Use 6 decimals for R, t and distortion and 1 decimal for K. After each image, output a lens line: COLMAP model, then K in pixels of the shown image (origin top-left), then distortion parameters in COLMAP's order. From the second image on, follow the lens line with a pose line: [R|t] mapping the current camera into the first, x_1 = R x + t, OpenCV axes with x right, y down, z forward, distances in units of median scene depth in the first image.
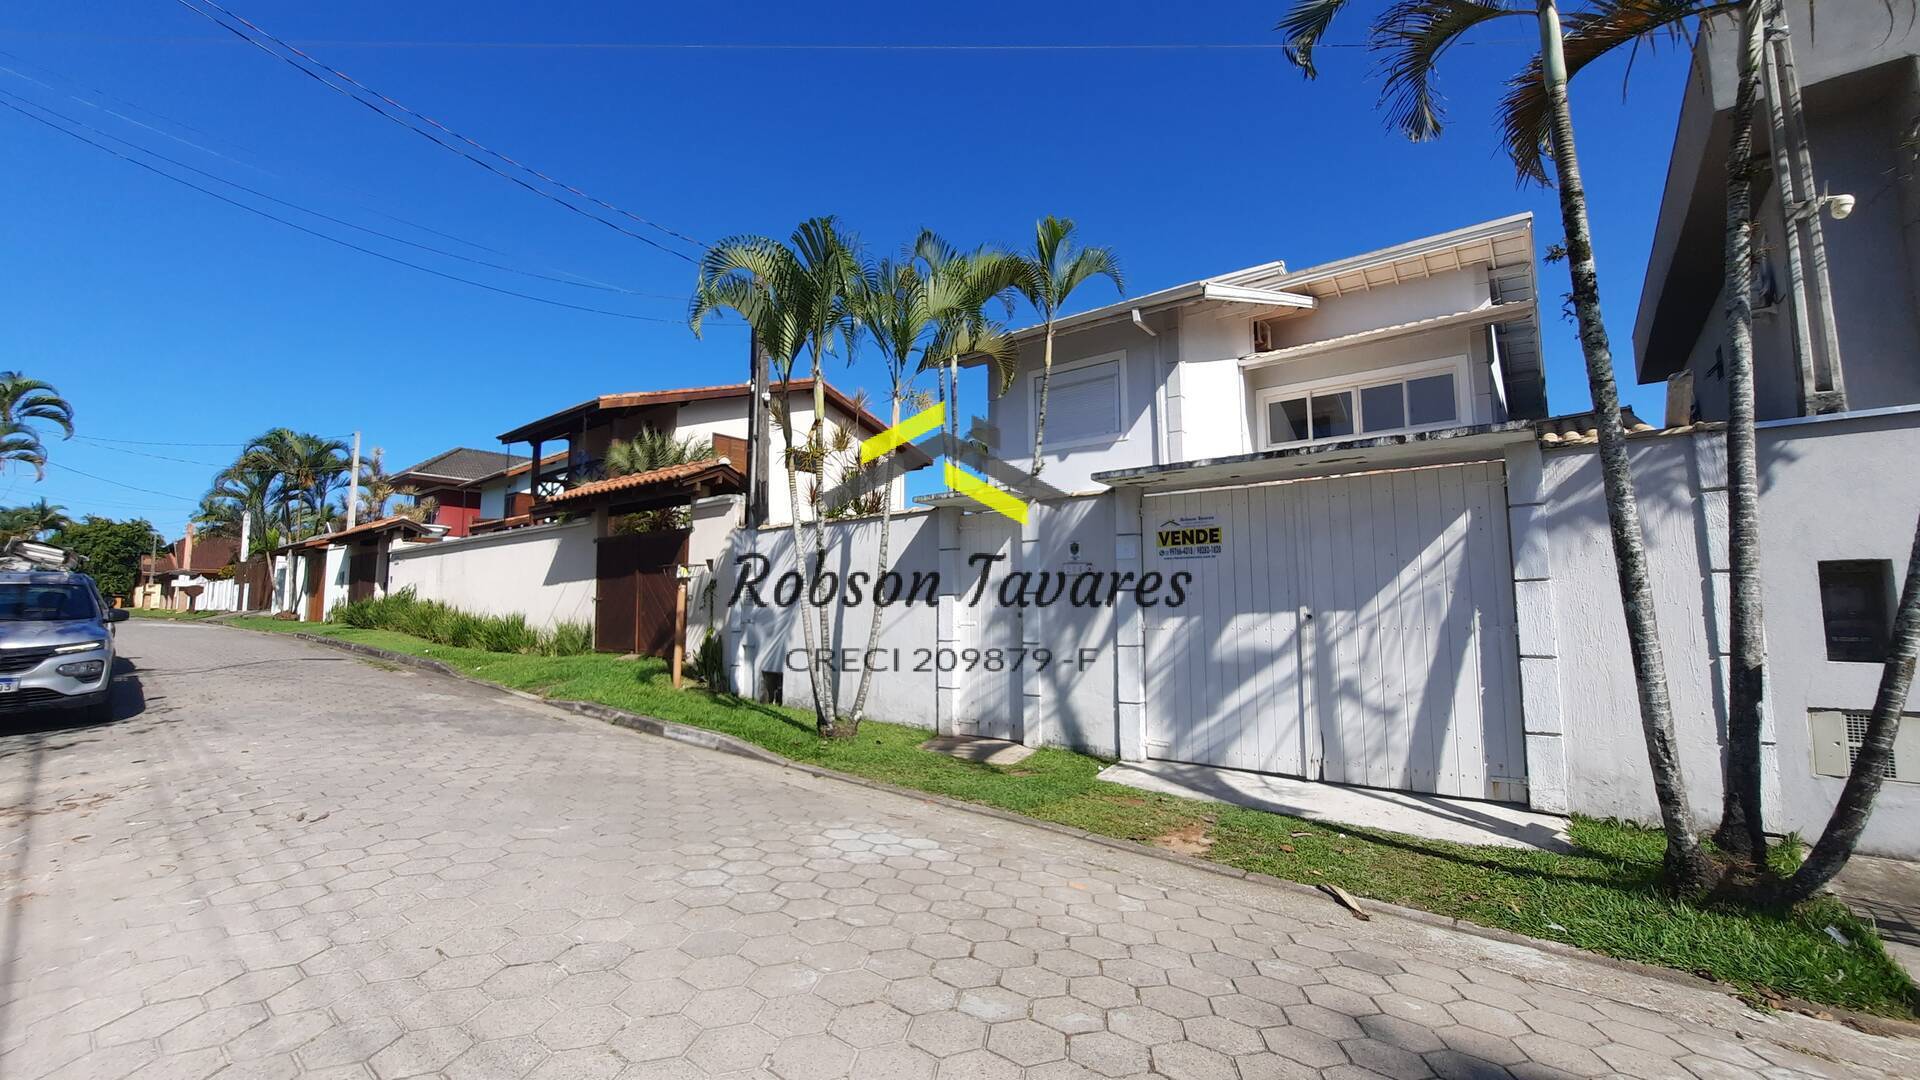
lens RADIAL K [[765.0, 0, 943.2], [0, 765.0, 537.3], [0, 0, 1]] dist [-0.001274, -0.008412]
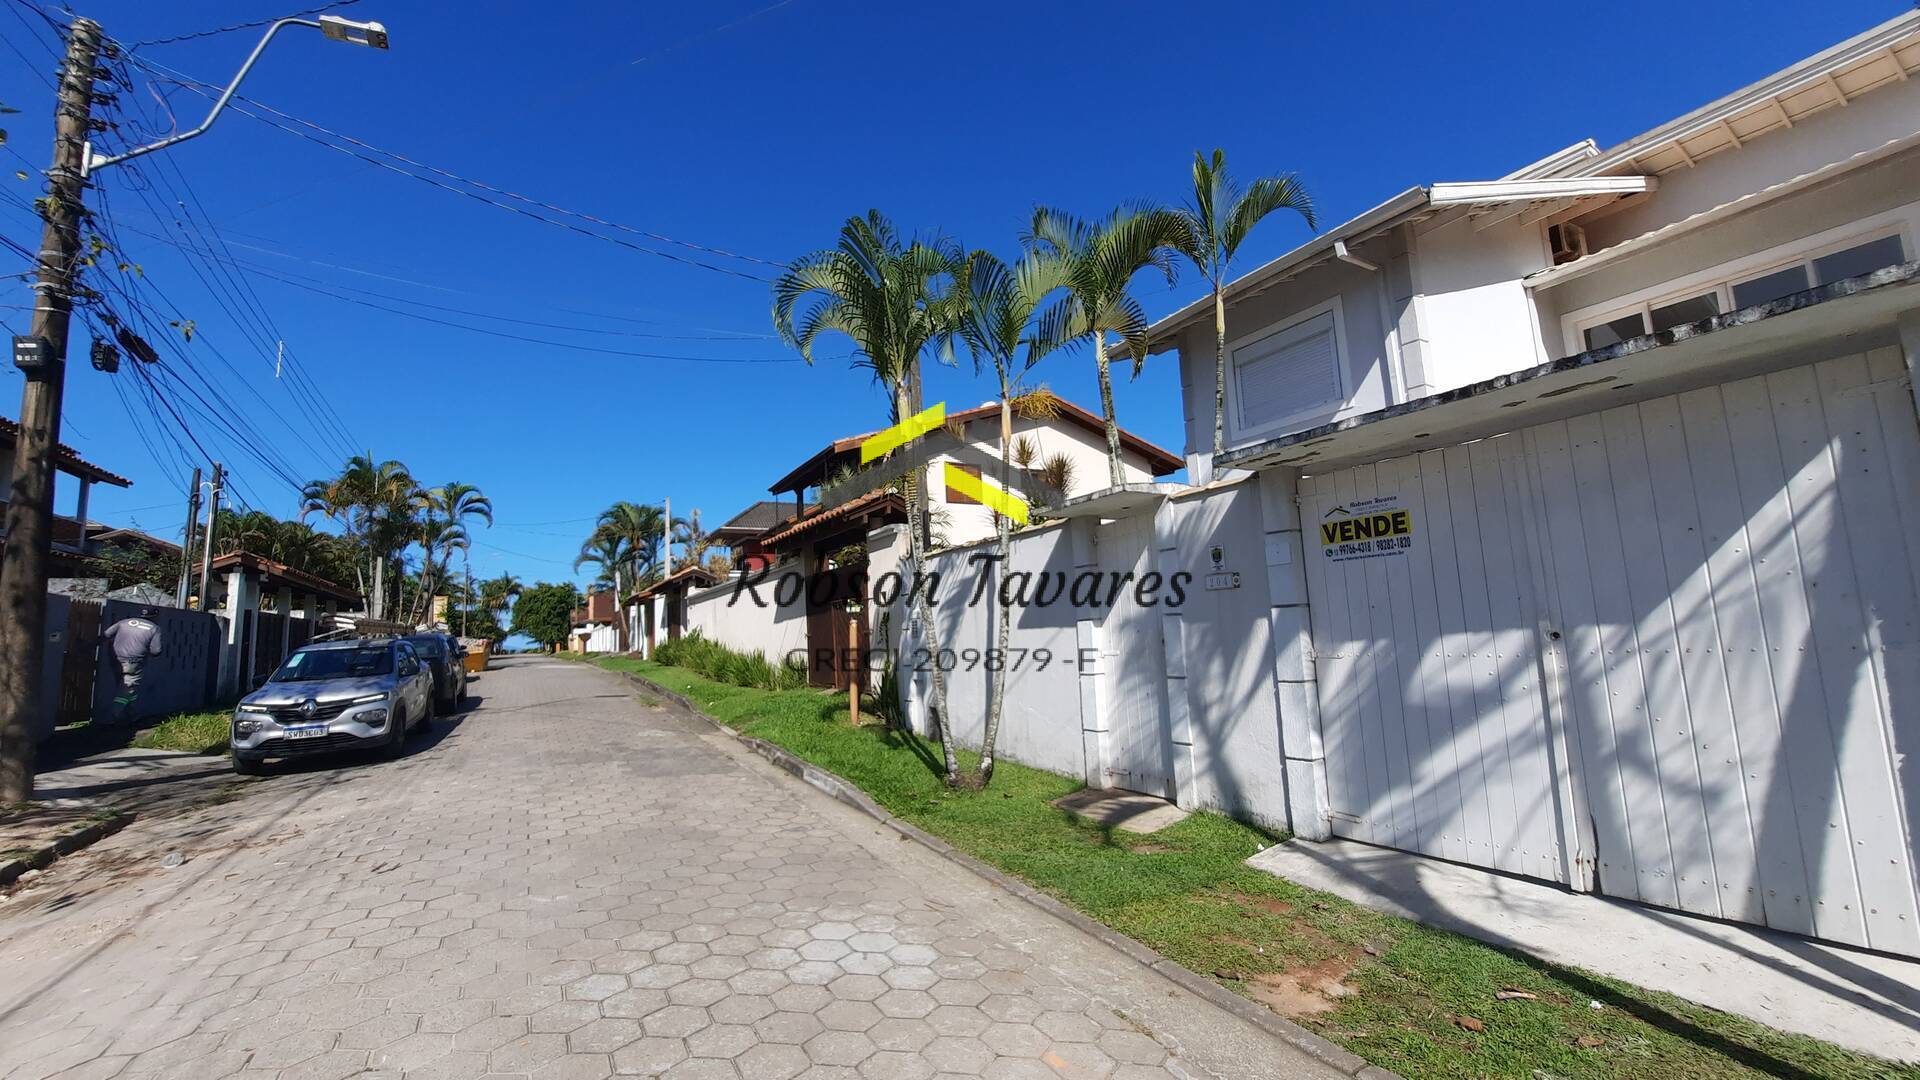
lens RADIAL K [[765.0, 0, 943.2], [0, 765.0, 537.3], [0, 0, 1]] dist [-0.001274, -0.008412]
pose [[0.924964, -0.088336, -0.369647, 0.219590], [0.080235, 0.996079, -0.037265, 0.003137], [0.371490, 0.004810, 0.928425, 0.186970]]
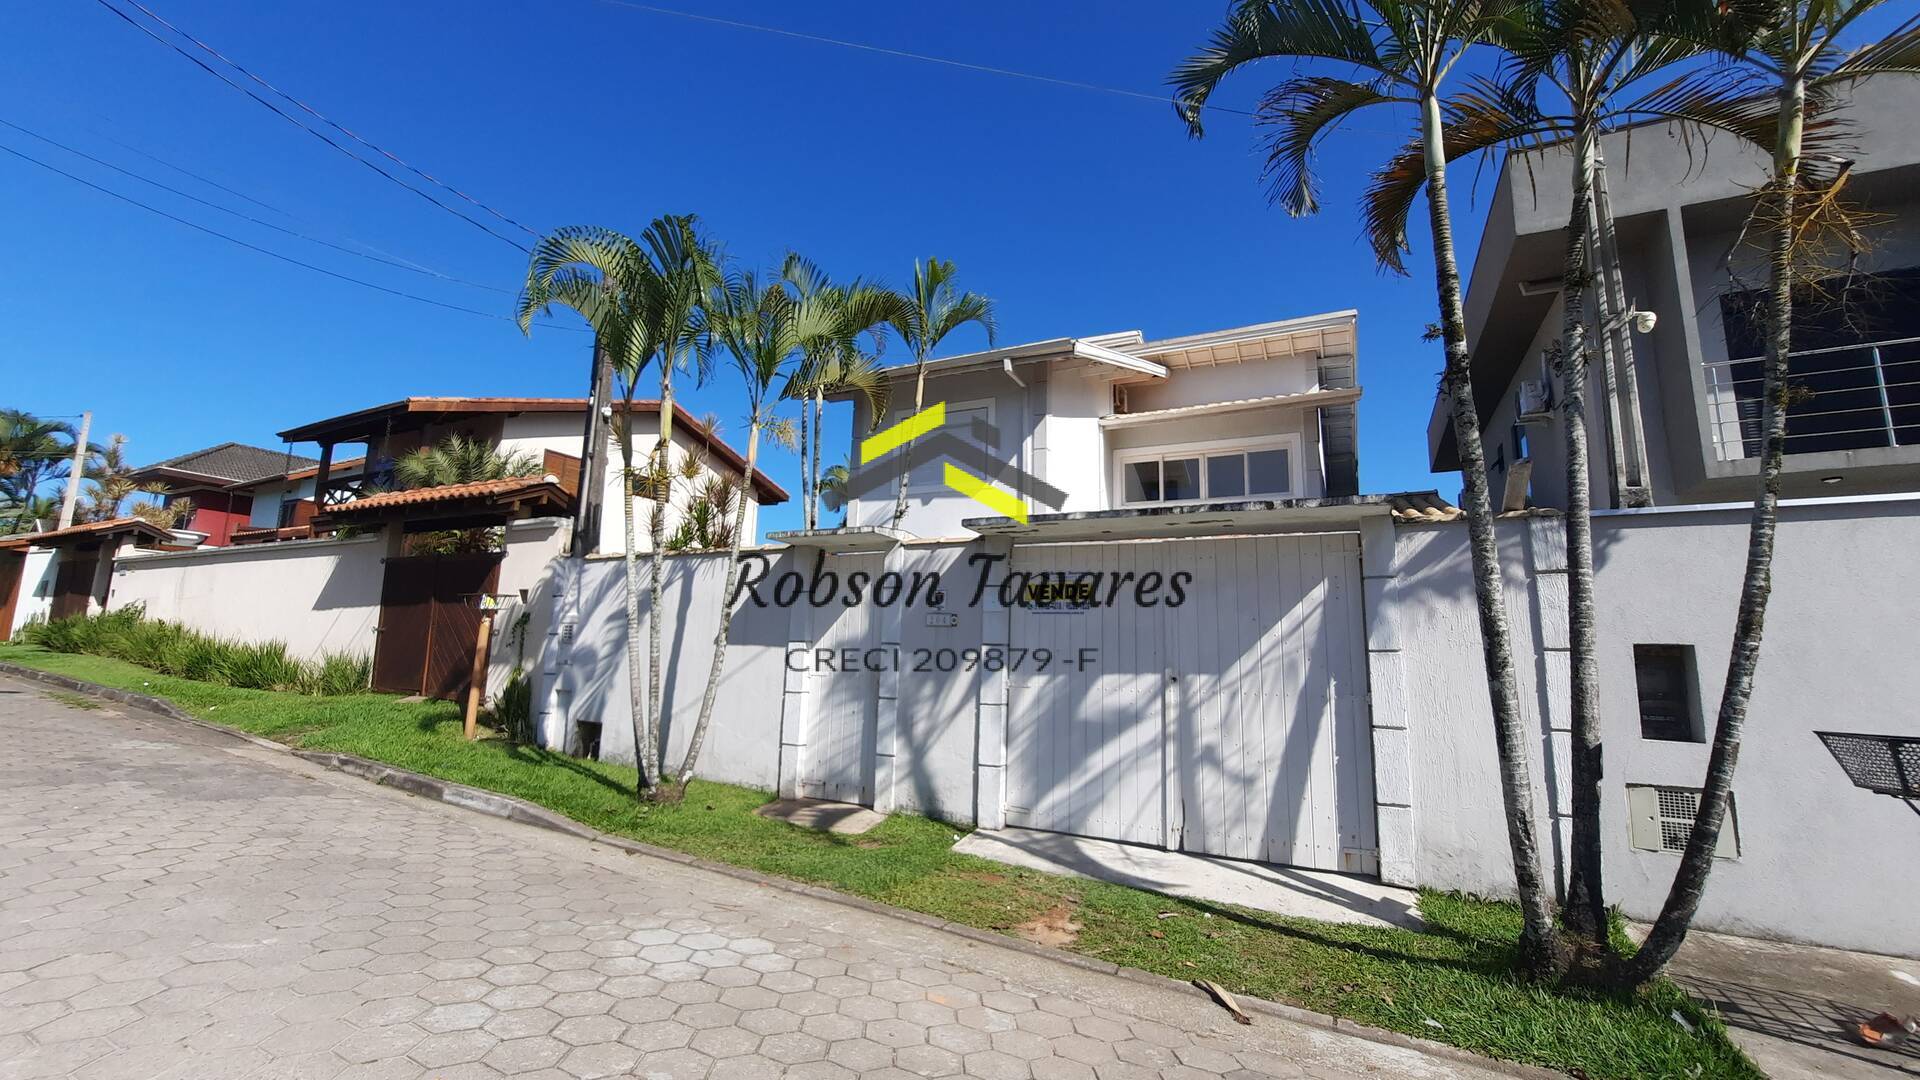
lens RADIAL K [[765.0, 0, 943.2], [0, 765.0, 537.3], [0, 0, 1]] dist [-0.001274, -0.008412]
pose [[0.980193, 0.060551, 0.188559, -0.005898], [-0.050070, 0.996950, -0.059862, -0.003661], [-0.191608, 0.049235, 0.980236, 0.079278]]
